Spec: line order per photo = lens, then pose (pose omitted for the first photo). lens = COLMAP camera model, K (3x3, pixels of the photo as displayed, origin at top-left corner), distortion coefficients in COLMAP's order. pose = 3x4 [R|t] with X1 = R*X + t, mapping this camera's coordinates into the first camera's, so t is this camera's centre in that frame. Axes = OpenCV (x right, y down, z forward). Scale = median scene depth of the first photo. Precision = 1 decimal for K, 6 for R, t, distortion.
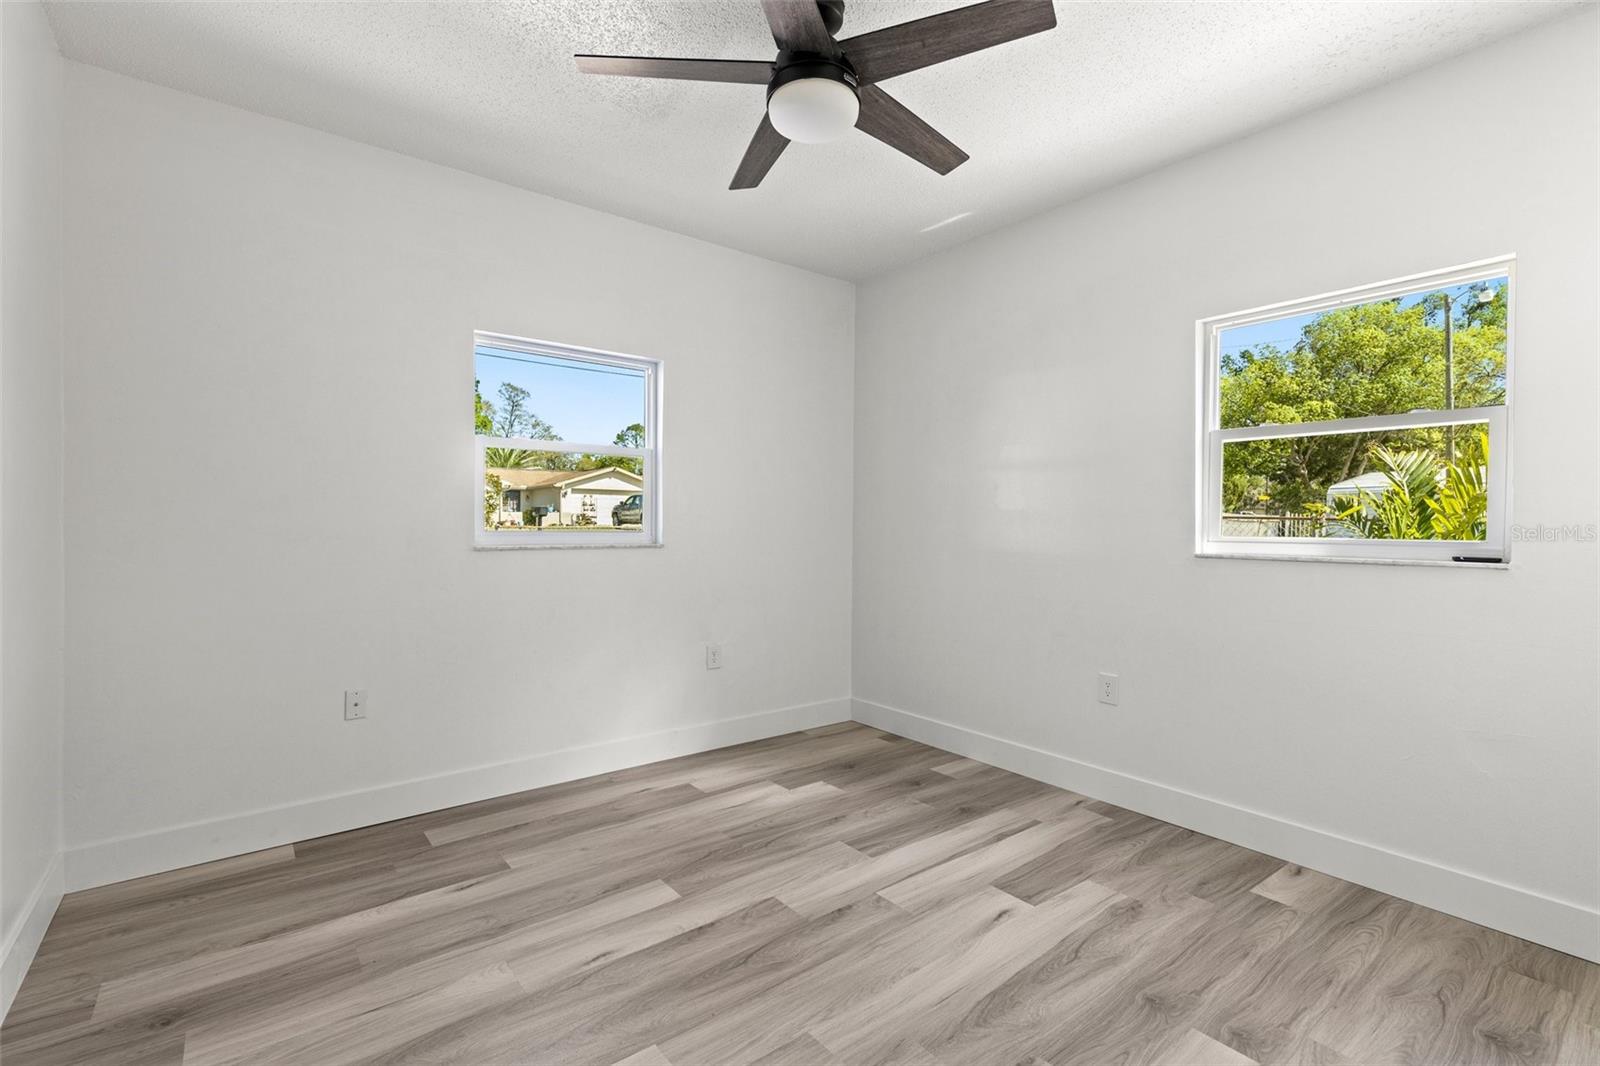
lens RADIAL K [[722.0, 0, 797.8], [0, 722.0, 530.1], [0, 0, 1]] dist [0.008789, -0.000840]
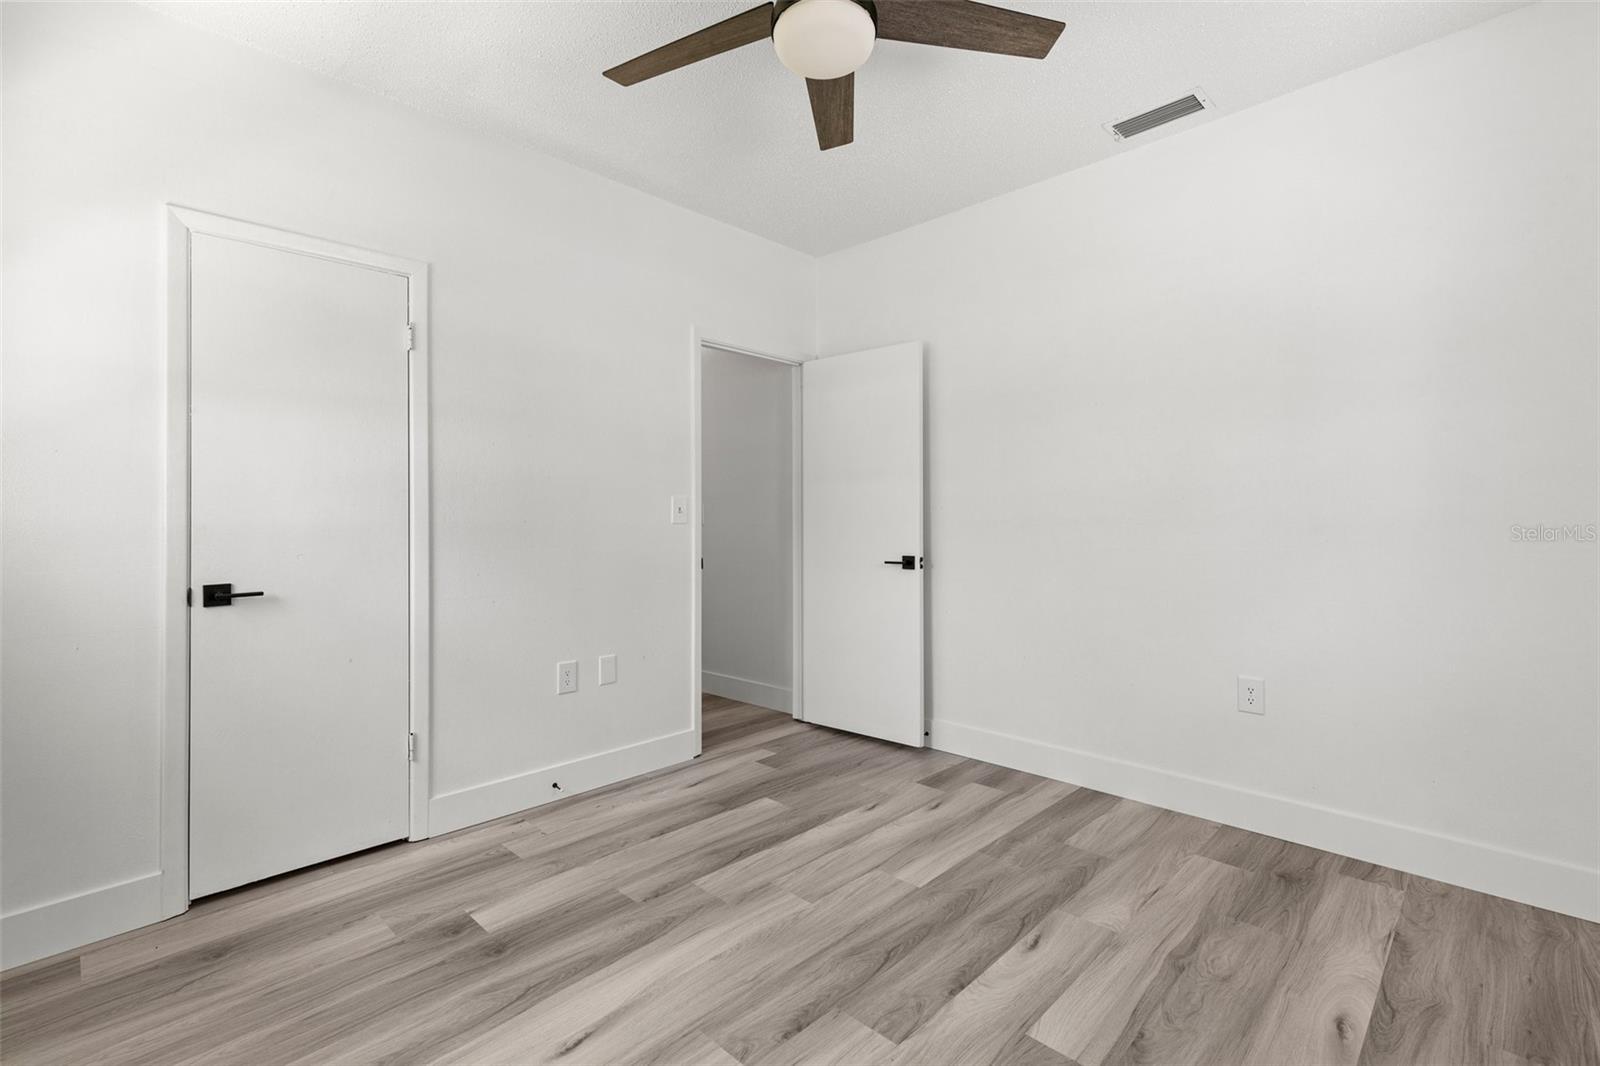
lens RADIAL K [[727.9, 0, 800.3], [0, 727.9, 521.9], [0, 0, 1]] dist [0.007250, -0.000094]
pose [[-0.991327, 0.000790, -0.131414, 0.153684], [-0.000447, 0.999956, 0.009388, 0.006256], [0.131416, 0.009365, -0.991283, 1.729320]]
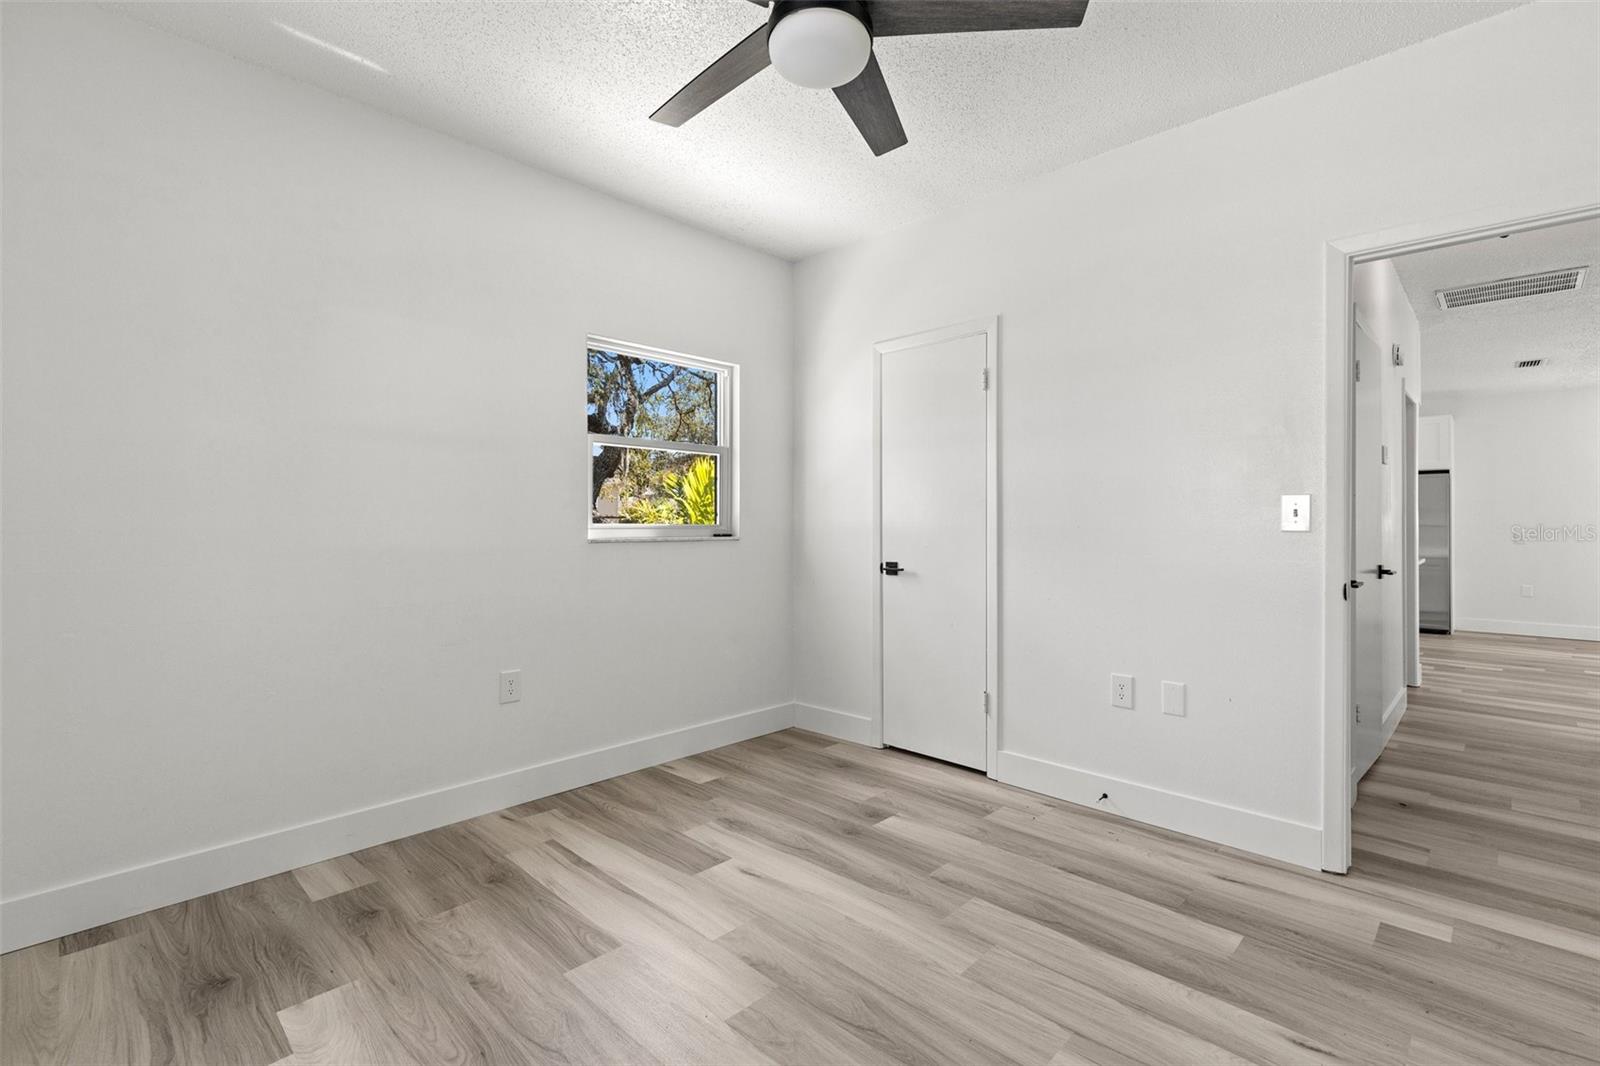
lens RADIAL K [[722.0, 0, 797.8], [0, 722.0, 530.1], [0, 0, 1]] dist [0.008789, -0.000840]
pose [[-0.126773, -0.019116, 0.991748, -0.788070], [0.007505, 0.999767, 0.020230, -0.004623], [-0.991903, 0.010008, -0.126600, 1.052234]]
